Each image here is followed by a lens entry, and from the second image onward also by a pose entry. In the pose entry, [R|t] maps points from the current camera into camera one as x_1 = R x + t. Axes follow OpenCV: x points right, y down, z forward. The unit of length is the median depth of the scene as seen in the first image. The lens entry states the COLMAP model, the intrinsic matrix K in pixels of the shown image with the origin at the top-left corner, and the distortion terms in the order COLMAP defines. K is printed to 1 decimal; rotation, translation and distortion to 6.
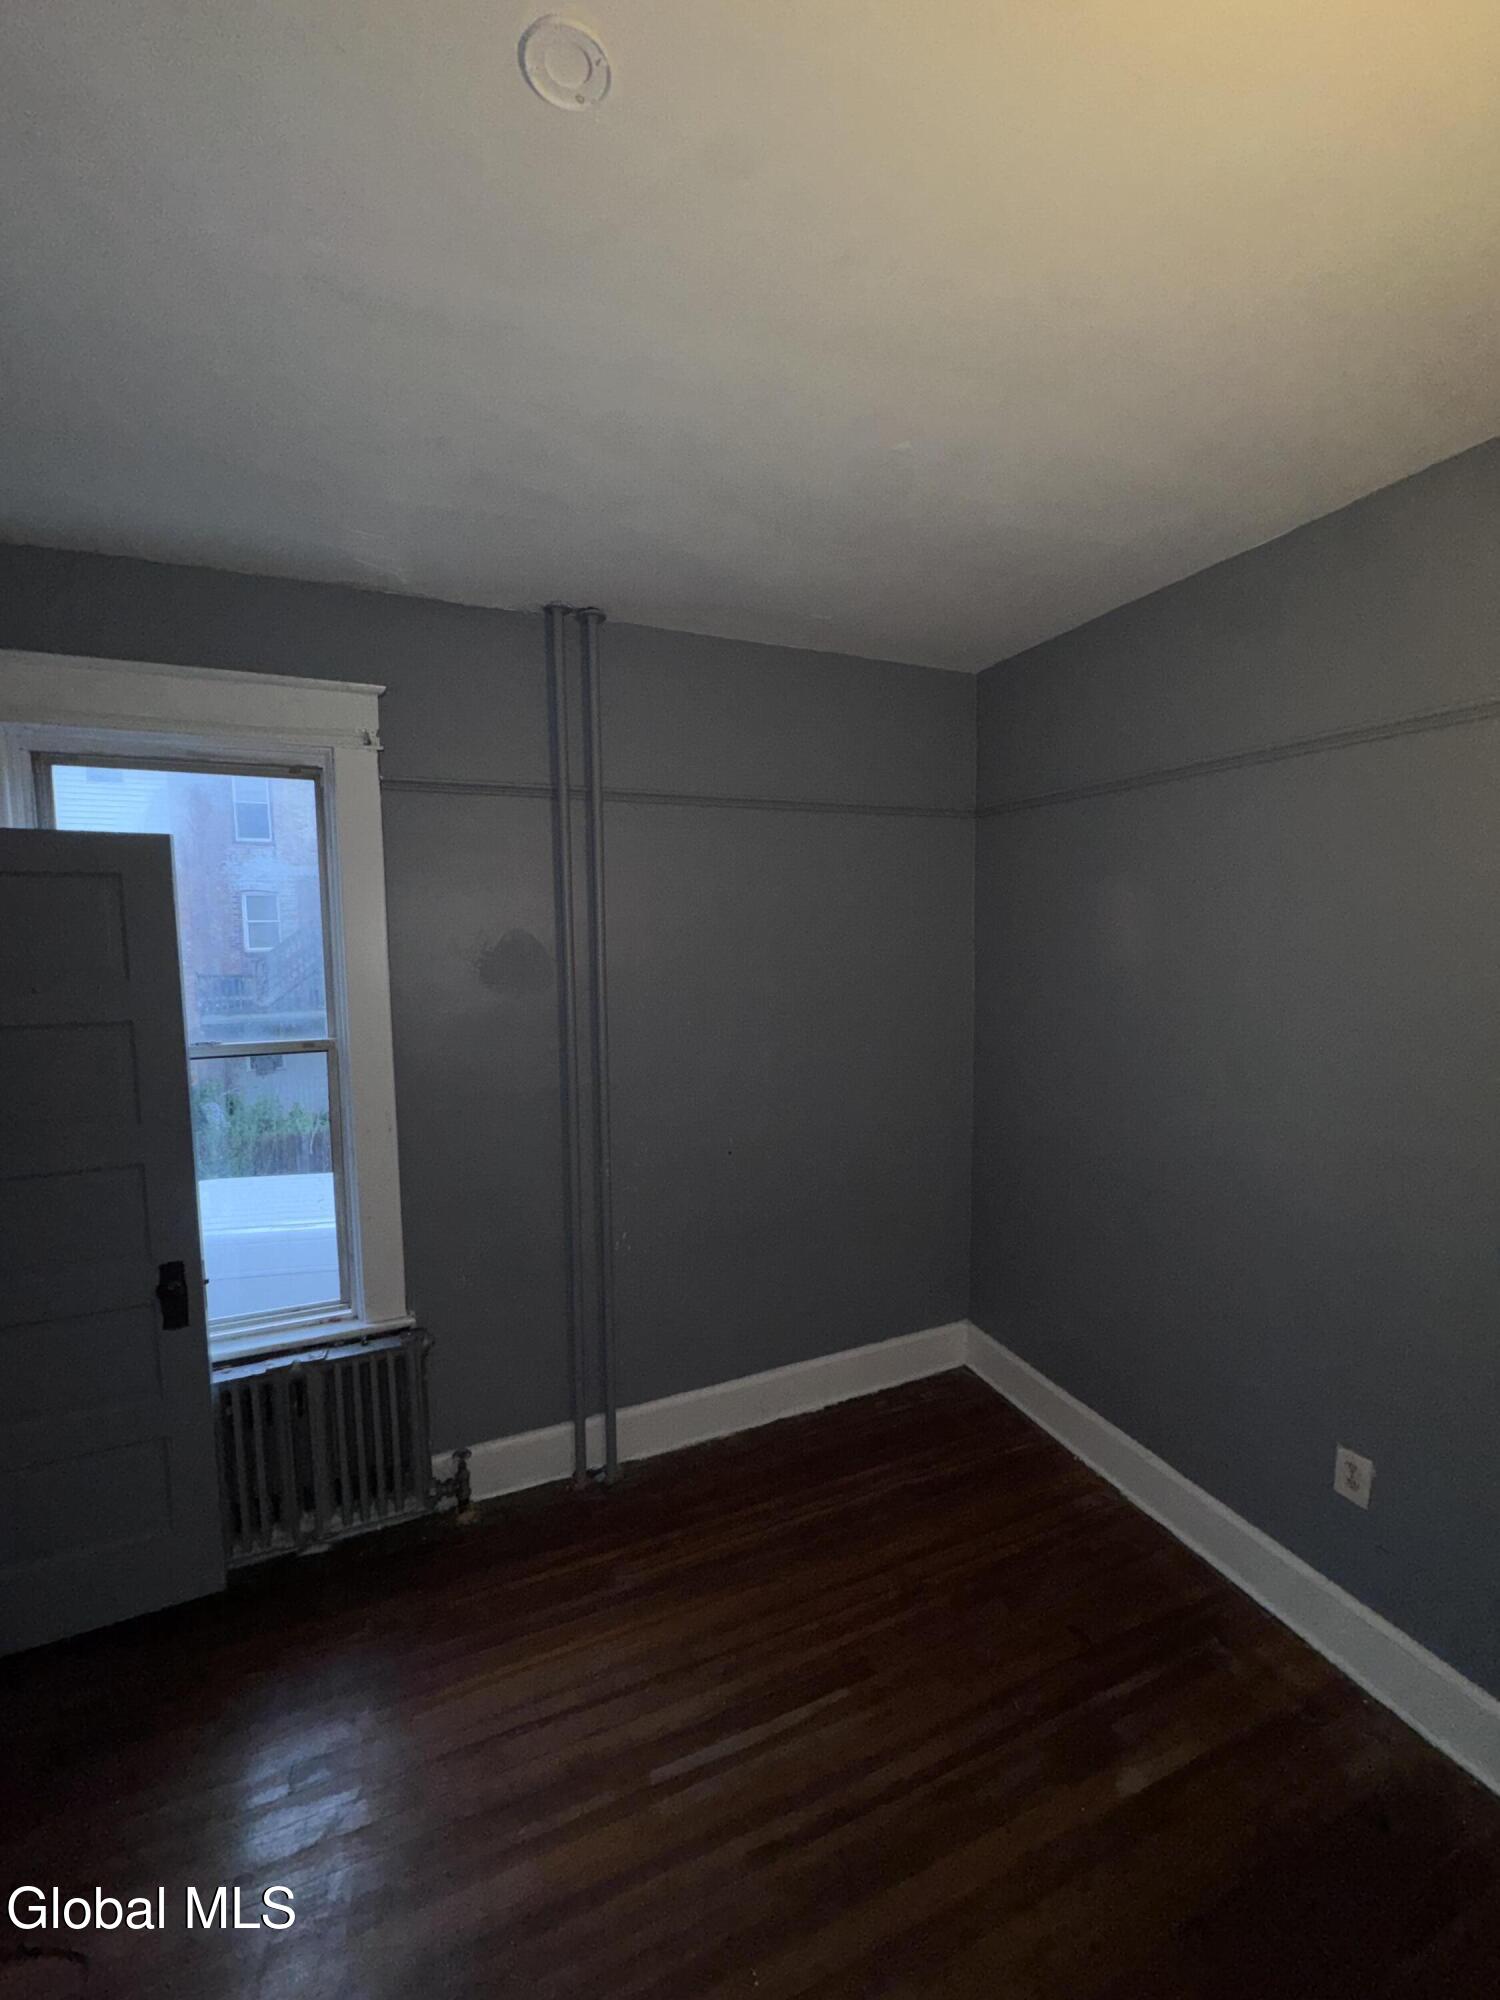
lens RADIAL K [[800.8, 0, 753.7], [0, 800.8, 999.2], [0, 0, 1]] dist [-0.002115, -0.000148]
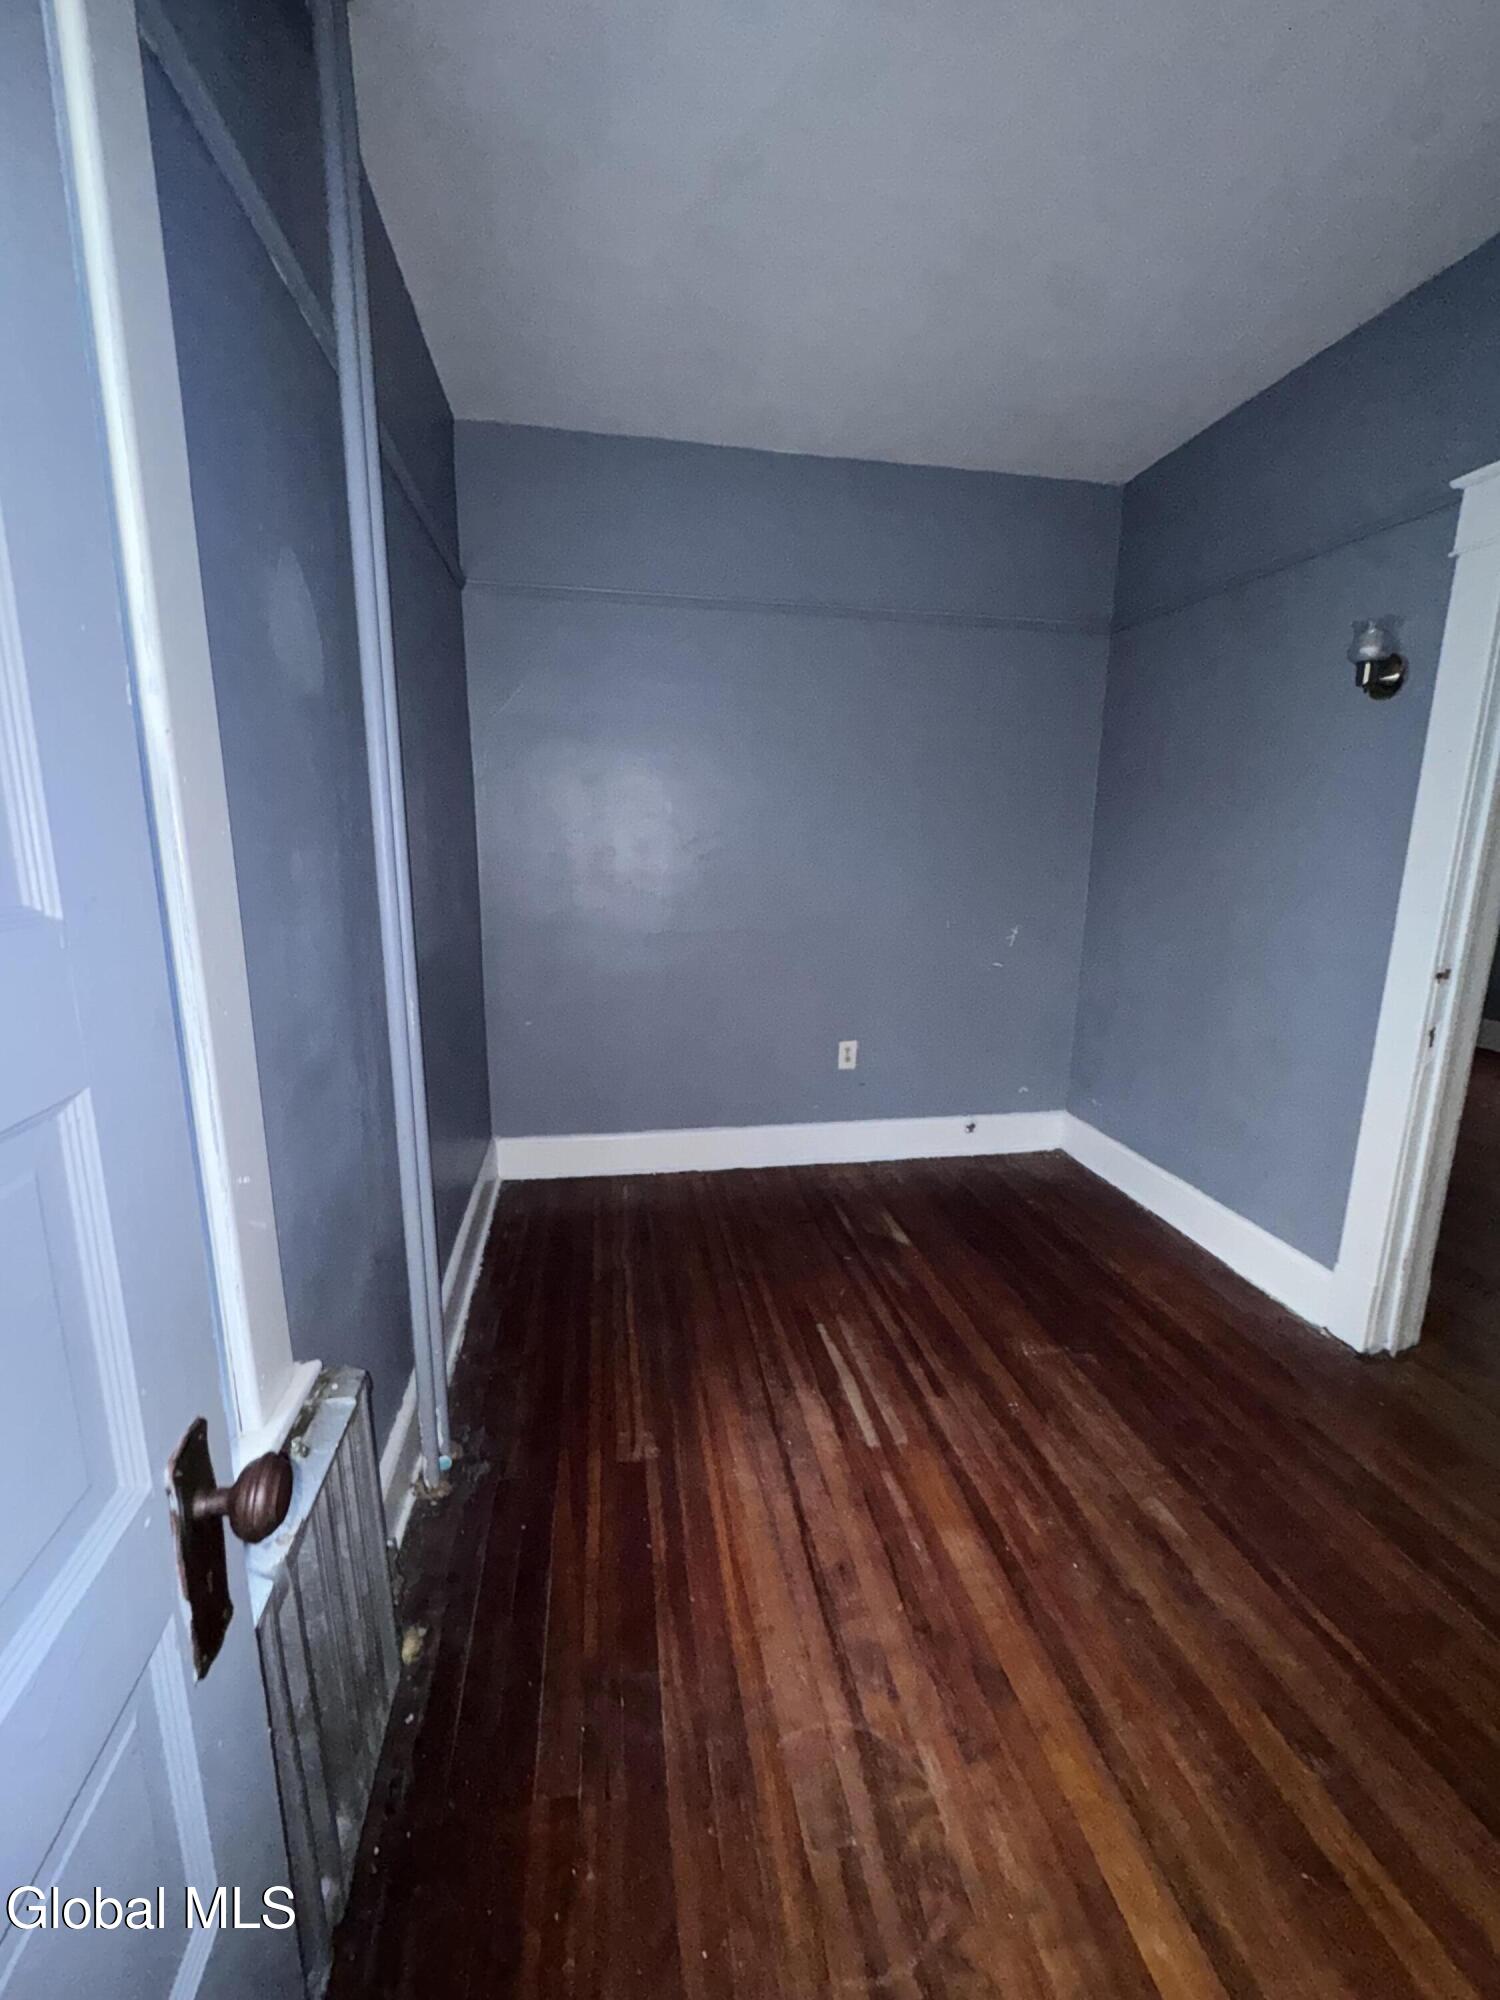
lens RADIAL K [[800.8, 0, 753.7], [0, 800.8, 999.2], [0, 0, 1]] dist [-0.002115, -0.000148]
pose [[0.219683, -0.180483, 0.958731, -0.817131], [0.076912, 0.982883, 0.167406, 0.135718], [-0.972535, 0.036962, 0.229805, 0.660174]]
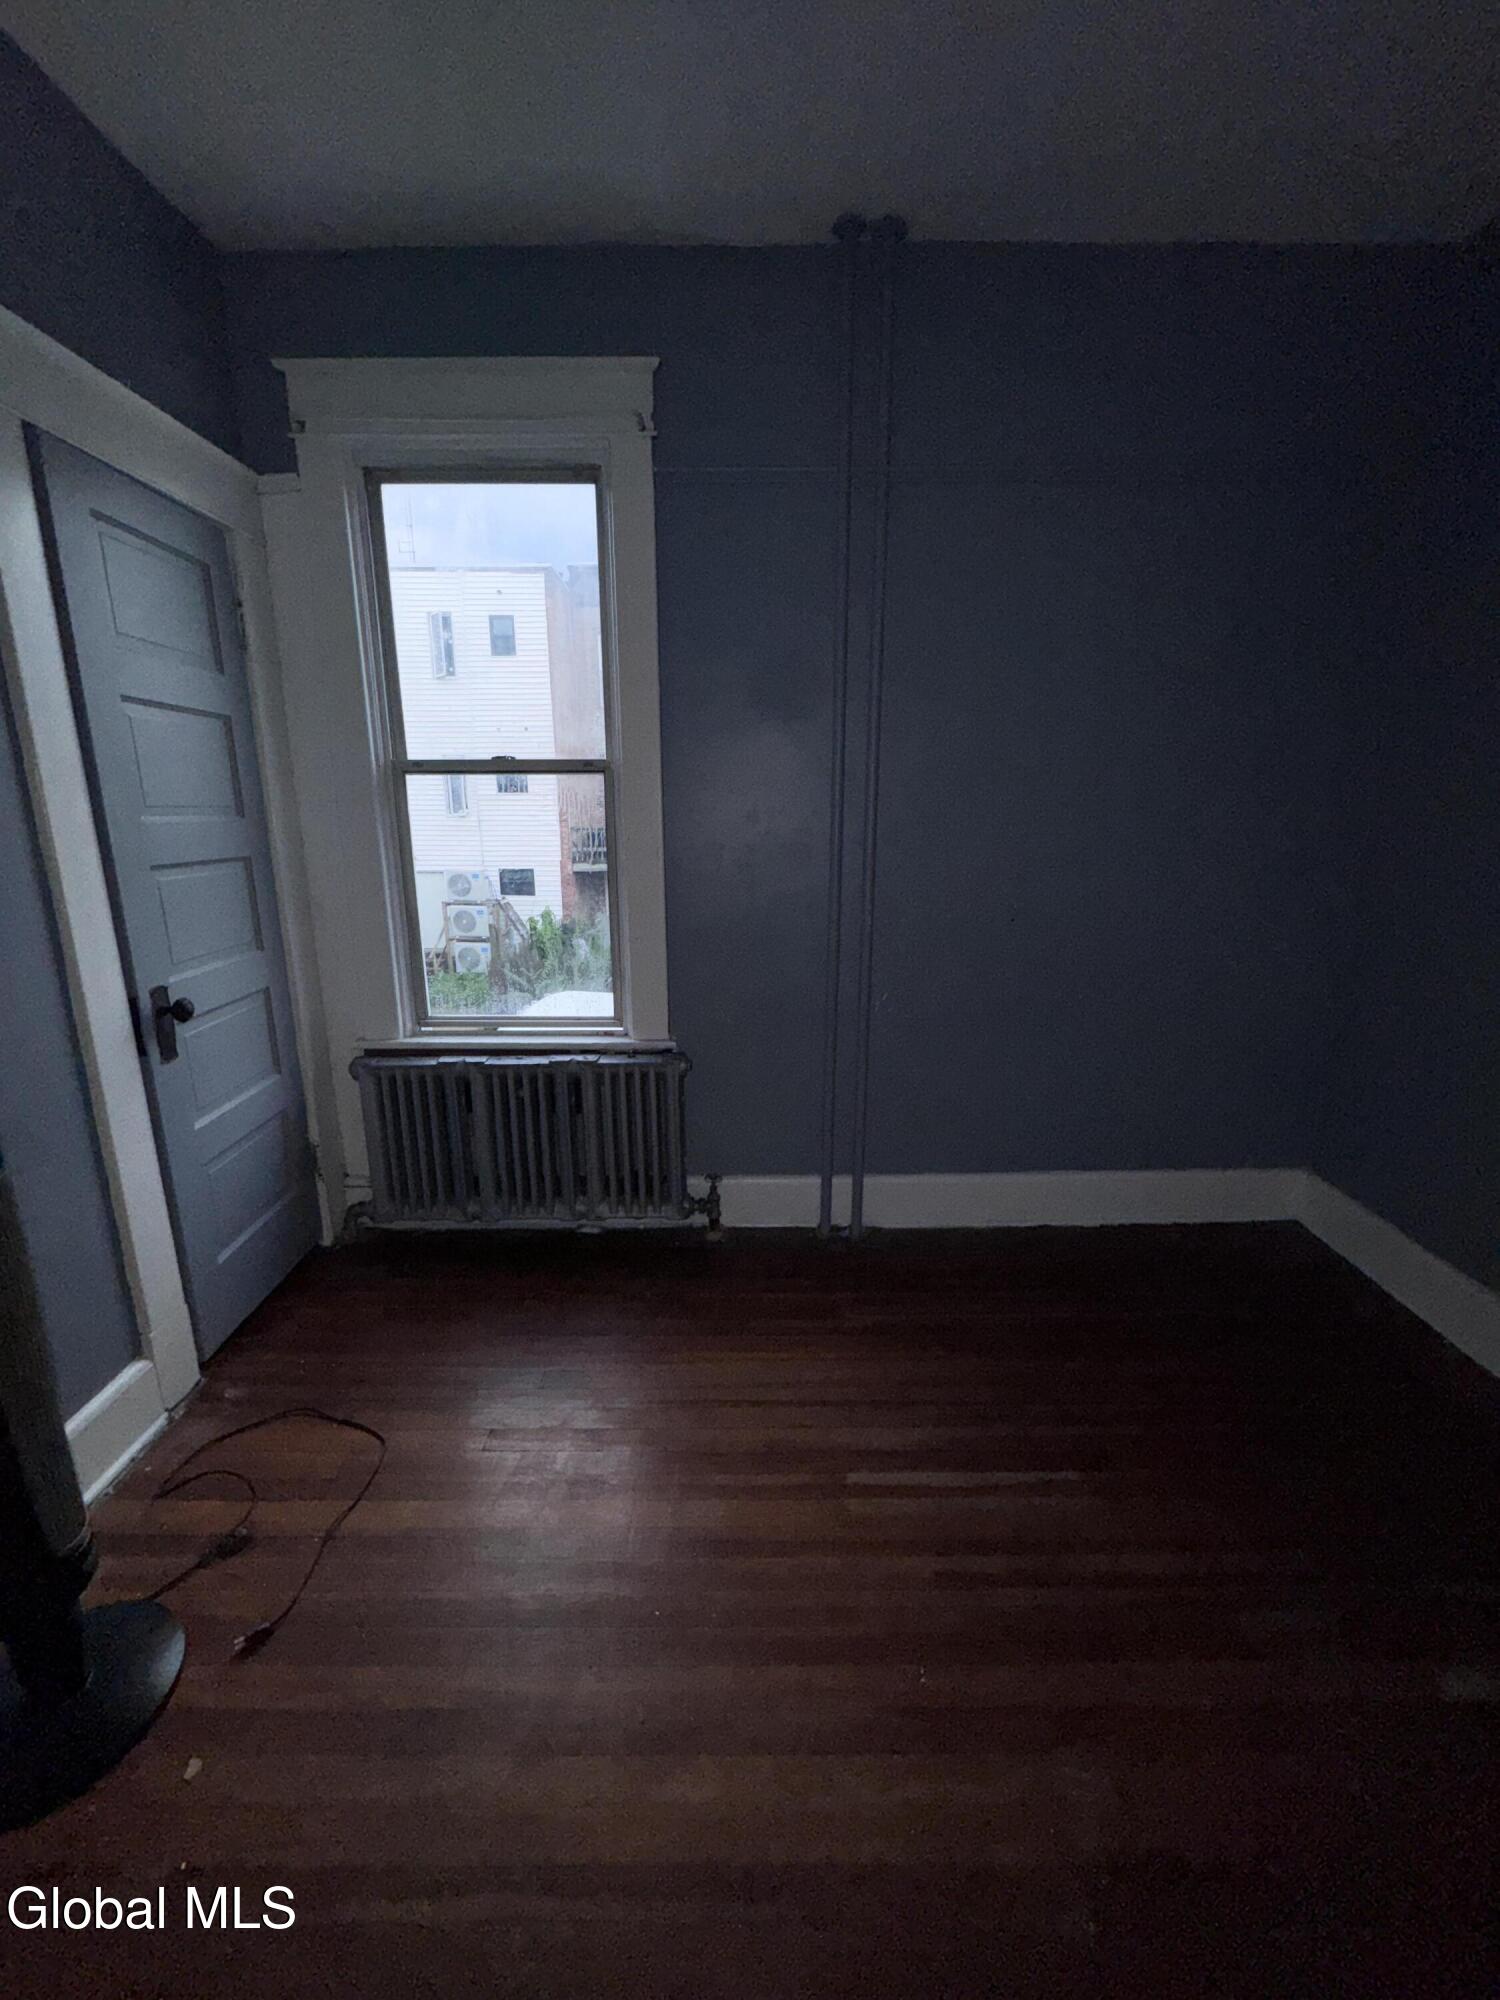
lens RADIAL K [[800.8, 0, 753.7], [0, 800.8, 999.2], [0, 0, 1]] dist [-0.002115, -0.000148]
pose [[0.922616, 0.094446, -0.373978, 0.053219], [-0.040350, 0.987872, 0.149936, 0.192479], [0.383603, -0.123243, 0.915238, 0.102892]]
